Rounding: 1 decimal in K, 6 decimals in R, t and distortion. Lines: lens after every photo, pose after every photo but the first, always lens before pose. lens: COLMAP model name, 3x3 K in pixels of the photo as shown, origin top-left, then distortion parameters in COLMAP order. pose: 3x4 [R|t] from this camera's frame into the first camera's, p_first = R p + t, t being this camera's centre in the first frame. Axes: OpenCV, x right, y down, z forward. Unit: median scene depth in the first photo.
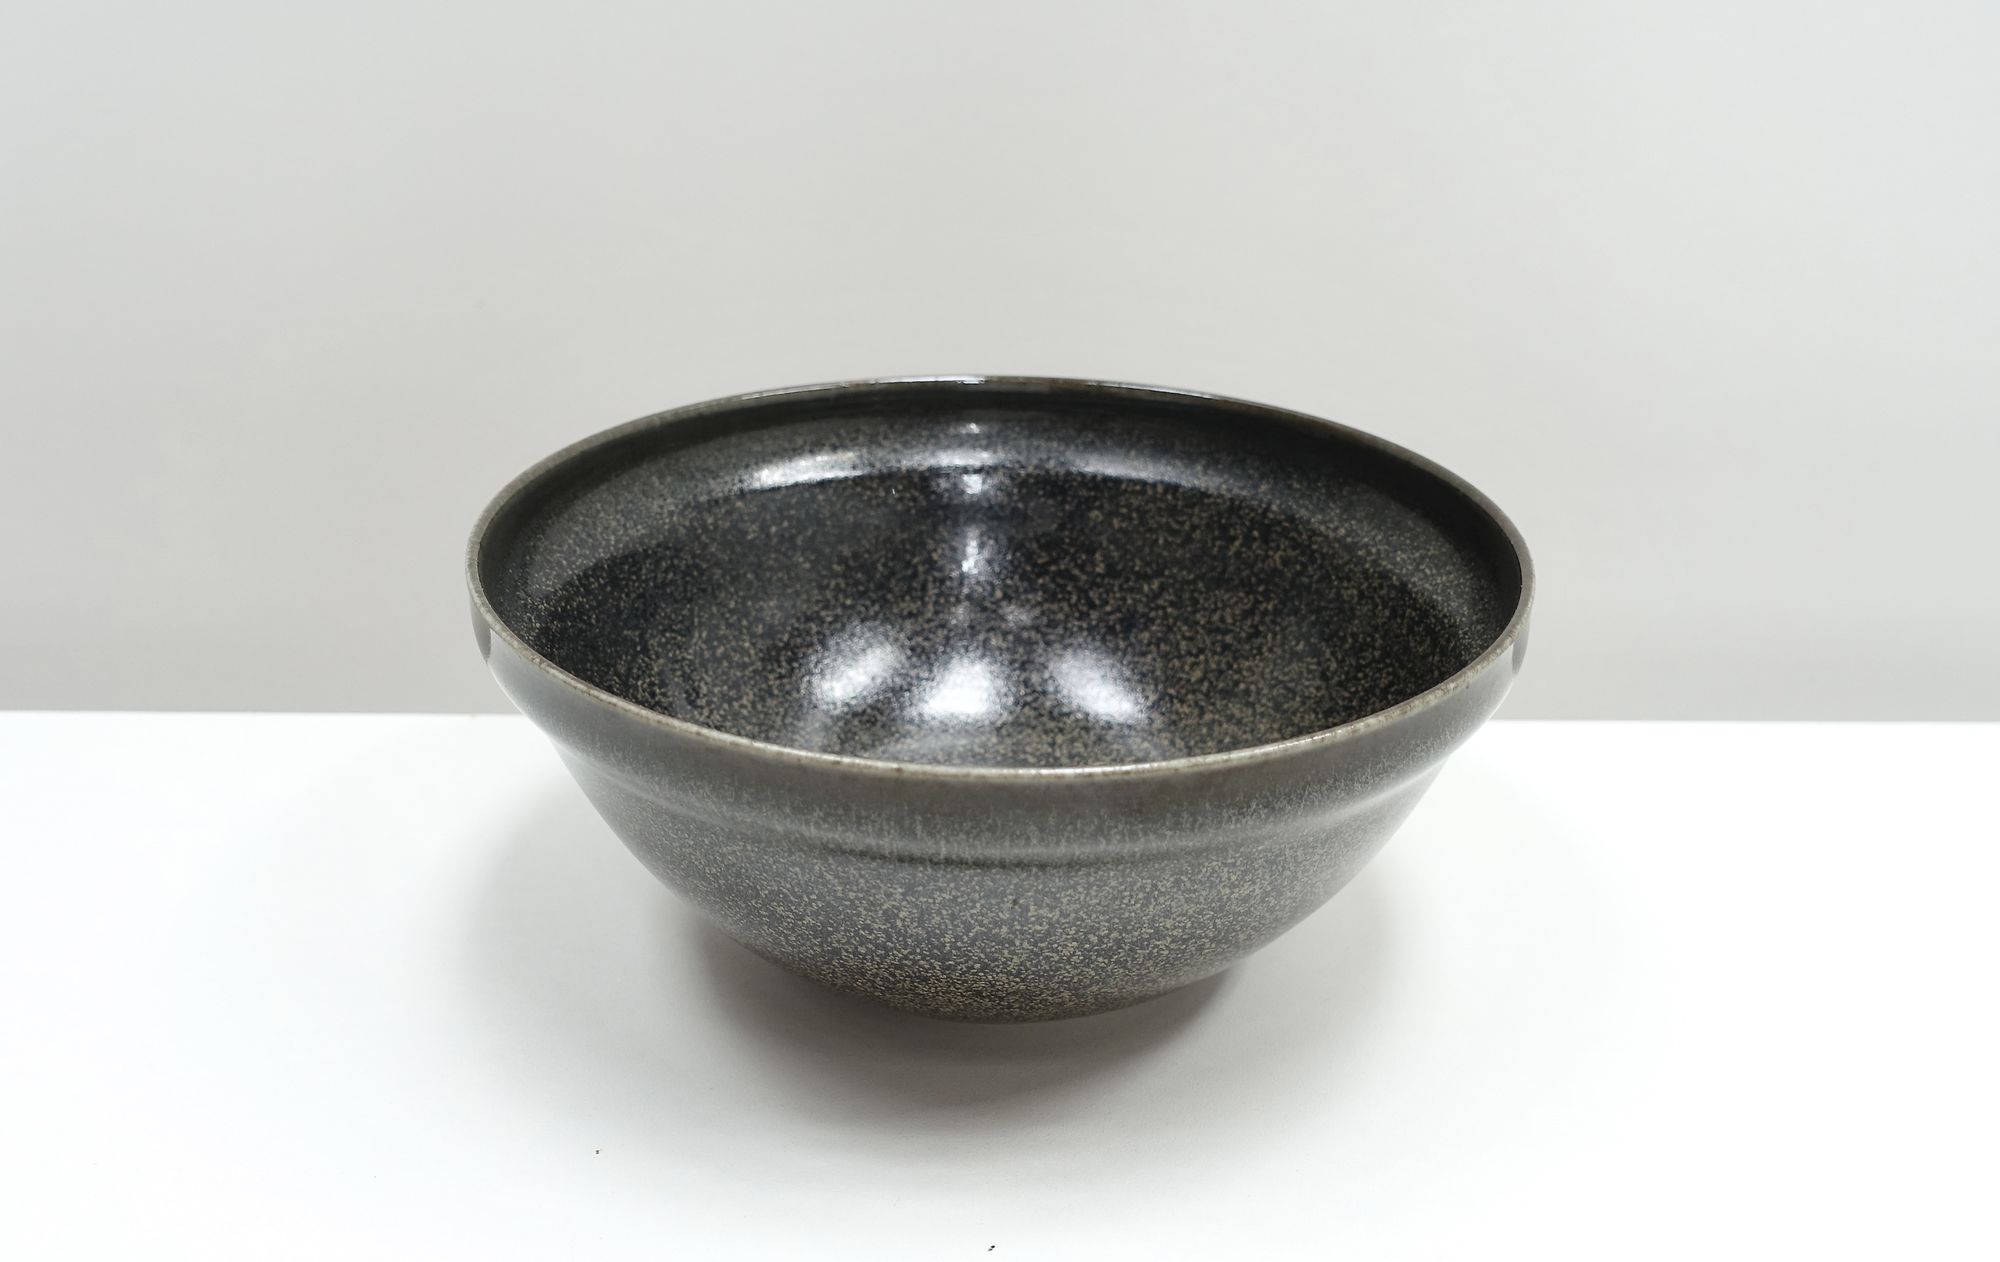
lens RADIAL K [[1975.3, 0, 1000.0], [0, 1975.3, 631.0], [0, 0, 1]] dist [-0.000177, 0.000696]
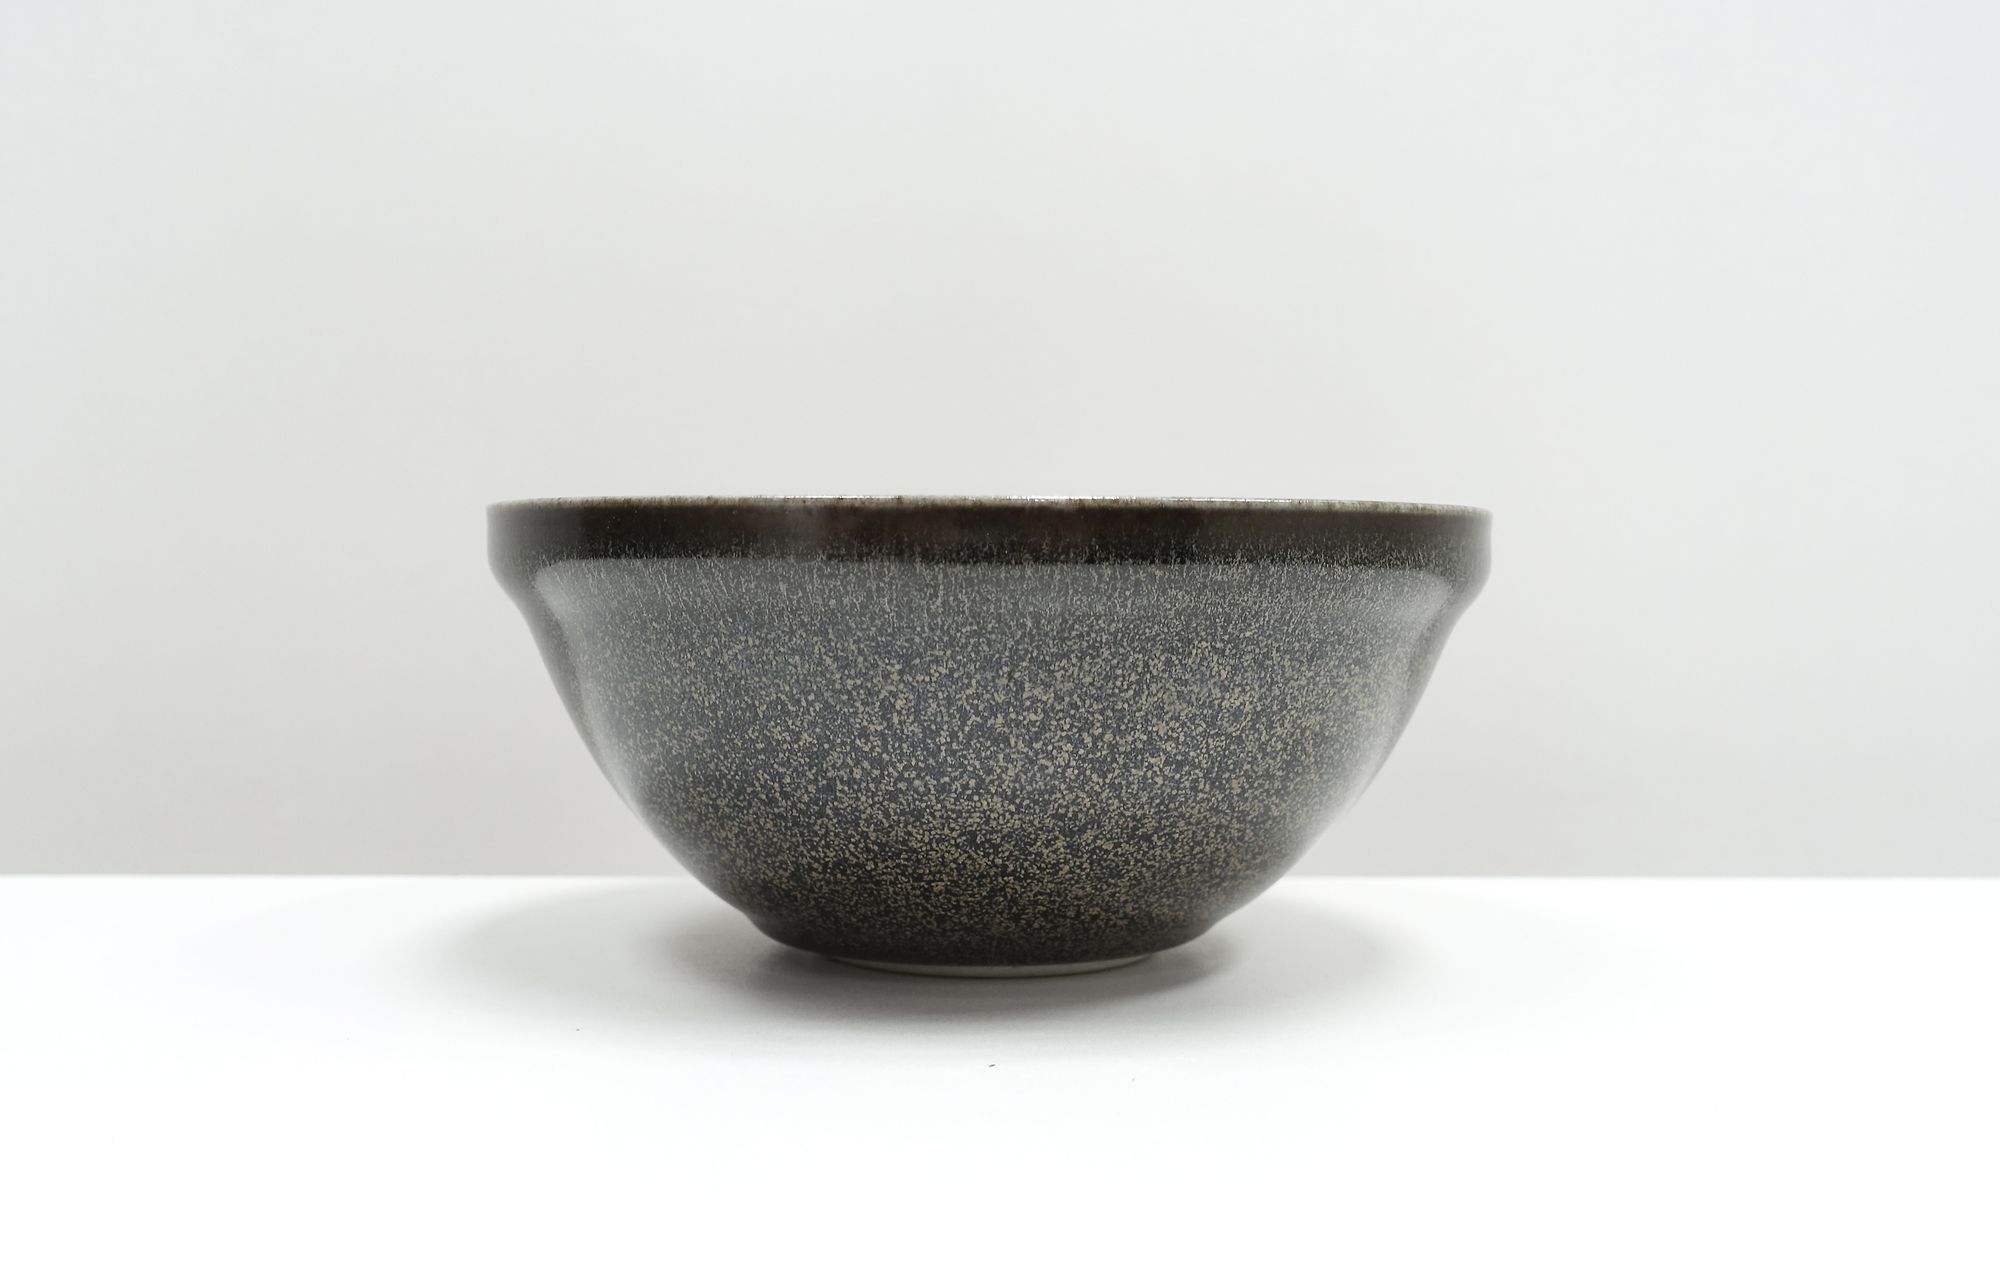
lens RADIAL K [[1975.3, 0, 1000.0], [0, 1975.3, 631.0], [0, 0, 1]] dist [-0.000177, 0.000696]
pose [[0.999953, 0.000270, 0.009707, -0.007323], [0.003381, 0.927395, -0.374068, 0.483042], [-0.009104, 0.374084, 0.927350, 0.044036]]
